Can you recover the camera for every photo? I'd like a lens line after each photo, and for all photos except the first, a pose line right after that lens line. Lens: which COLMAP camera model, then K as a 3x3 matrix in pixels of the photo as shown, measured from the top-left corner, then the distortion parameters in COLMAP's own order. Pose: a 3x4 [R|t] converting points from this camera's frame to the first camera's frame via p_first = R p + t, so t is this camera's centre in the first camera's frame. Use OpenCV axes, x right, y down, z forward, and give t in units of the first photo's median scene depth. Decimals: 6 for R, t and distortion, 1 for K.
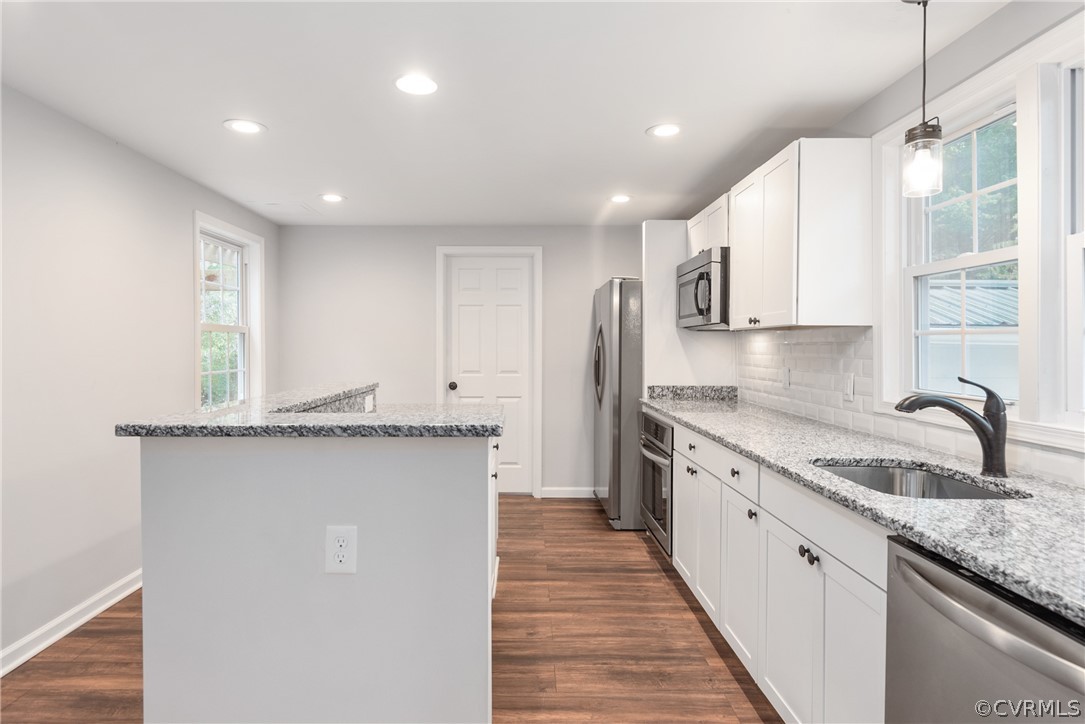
lens RADIAL K [[605.4, 0, 539.2], [0, 605.4, 349.2], [0, 0, 1]] dist [0.003109, 0.001230]
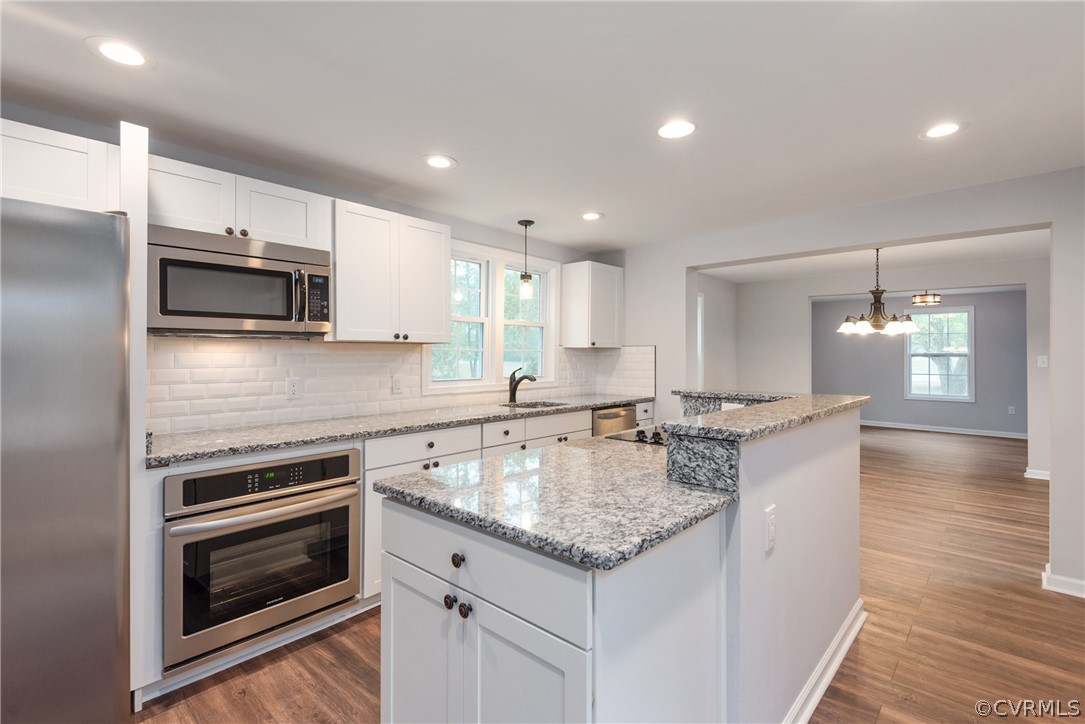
lens RADIAL K [[495.1, 0, 547.9], [0, 495.1, 359.2], [0, 0, 1]] dist [-0.001843, -0.000501]
pose [[-0.738331, 0.001033, 0.674438, -0.897129], [0.006574, 0.999962, 0.005666, -0.004911], [-0.674407, 0.008617, -0.738310, 2.555060]]
